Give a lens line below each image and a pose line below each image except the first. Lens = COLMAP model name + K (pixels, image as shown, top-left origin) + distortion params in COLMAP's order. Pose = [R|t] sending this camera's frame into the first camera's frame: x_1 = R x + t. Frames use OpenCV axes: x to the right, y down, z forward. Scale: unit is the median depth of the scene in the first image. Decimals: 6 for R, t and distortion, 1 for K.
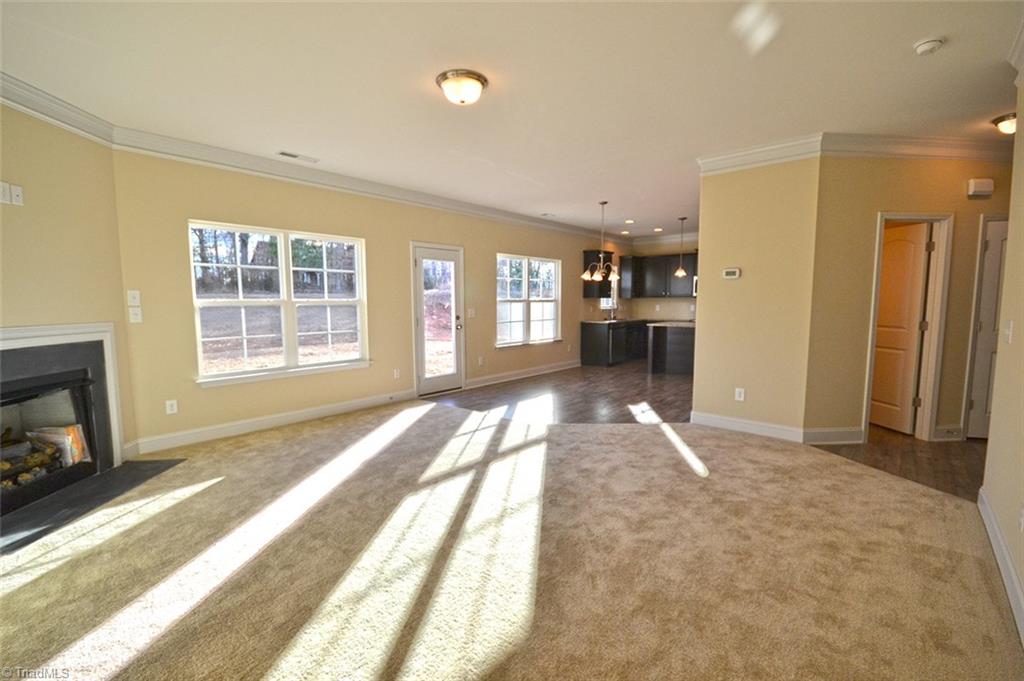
lens RADIAL K [[453.1, 0, 508.6], [0, 453.1, 341.8], [0, 0, 1]] dist [0.006265, -0.007897]
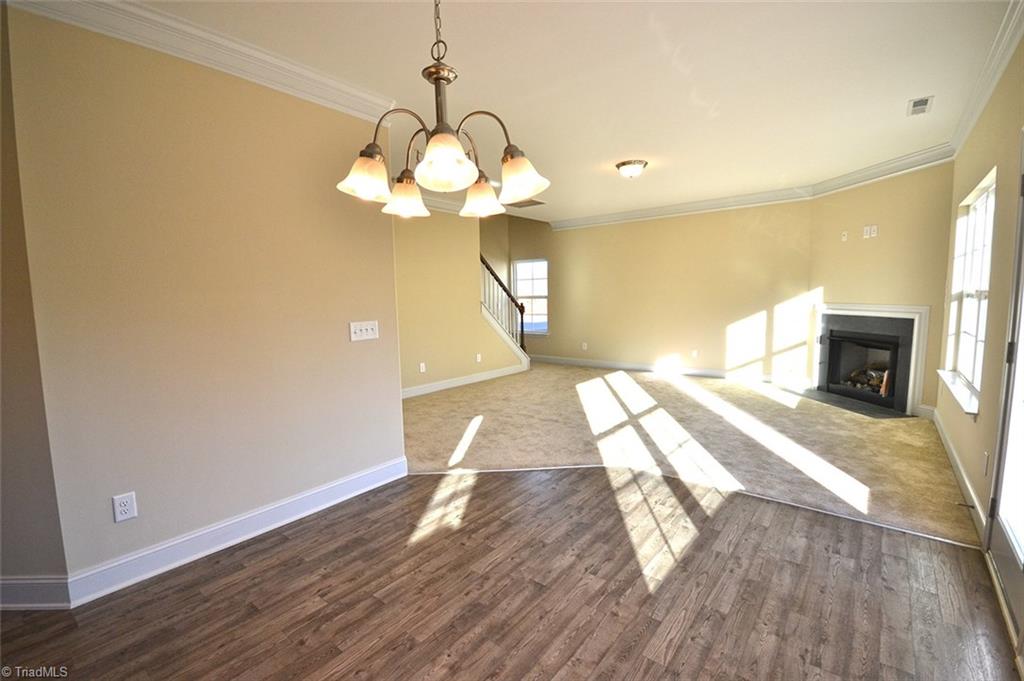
lens RADIAL K [[453.1, 0, 512.1], [0, 453.1, 342.4], [0, 0, 1]] dist [0.006265, -0.007897]
pose [[-0.998688, 0.028795, -0.042339, 0.297253], [0.020244, 0.981565, 0.190053, -0.179678], [0.047031, 0.188946, -0.980861, 1.901161]]
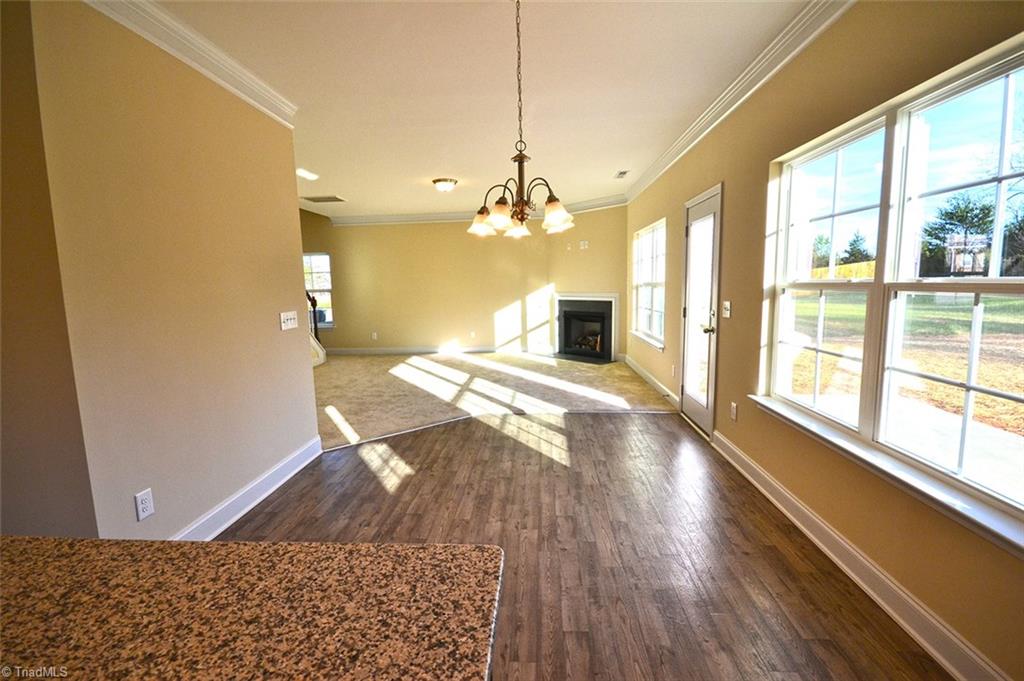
lens RADIAL K [[453.1, 0, 509.1], [0, 453.1, 340.8], [0, 0, 1]] dist [0.006265, -0.007897]
pose [[-0.793847, 0.099379, -0.599943, 0.677291], [-0.025820, 0.980159, 0.196526, -0.193004], [0.607569, 0.171502, -0.775530, 2.011565]]
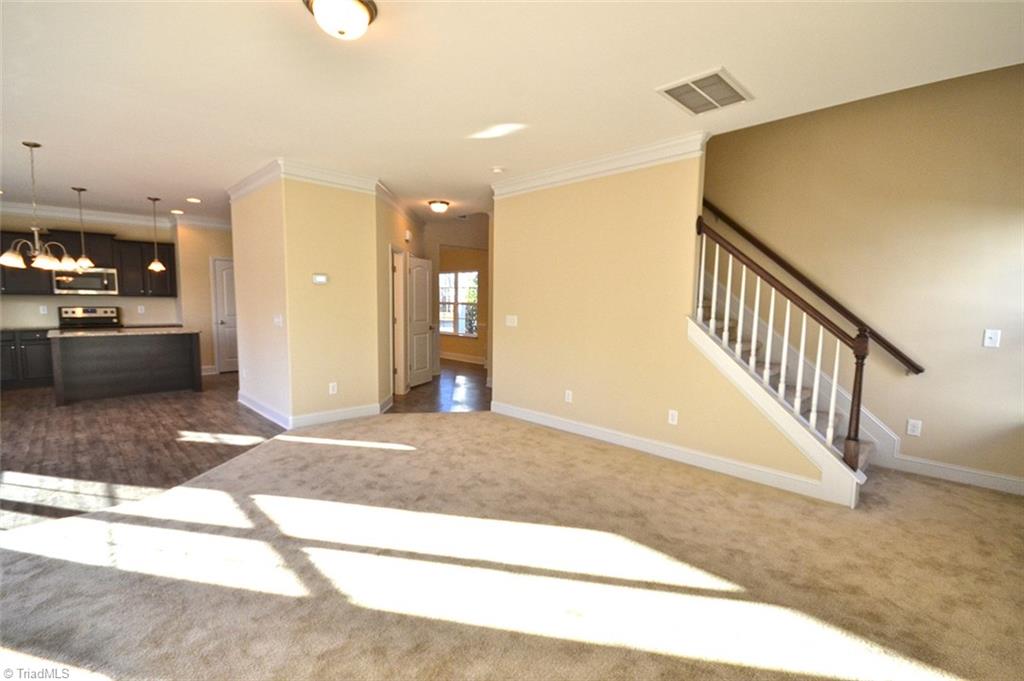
lens RADIAL K [[453.1, 0, 509.5], [0, 453.1, 351.0], [0, 0, 1]] dist [0.006265, -0.007897]
pose [[0.080765, -0.104218, 0.991270, -0.581333], [0.073045, 0.992463, 0.098392, -0.056783], [-0.994053, 0.064461, 0.087769, 0.486002]]
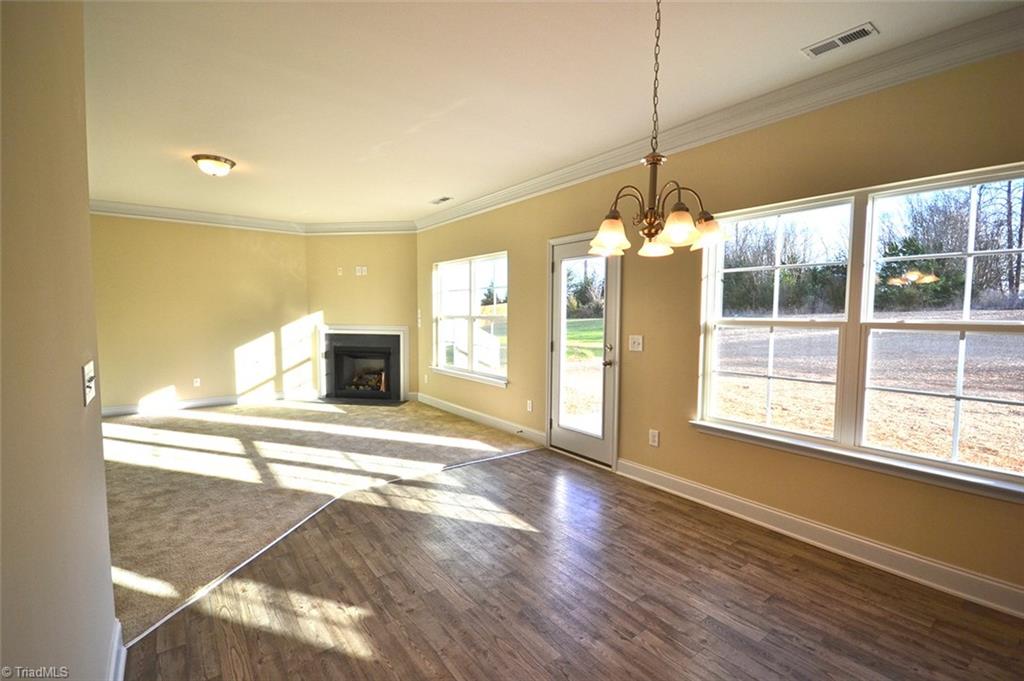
lens RADIAL K [[453.1, 0, 505.7], [0, 453.1, 343.1], [0, 0, 1]] dist [0.006265, -0.007897]
pose [[-0.210445, 0.066138, -0.975366, 0.776587], [-0.092374, 0.991900, 0.087190, -0.152276], [0.973232, 0.108447, -0.202631, 1.542610]]
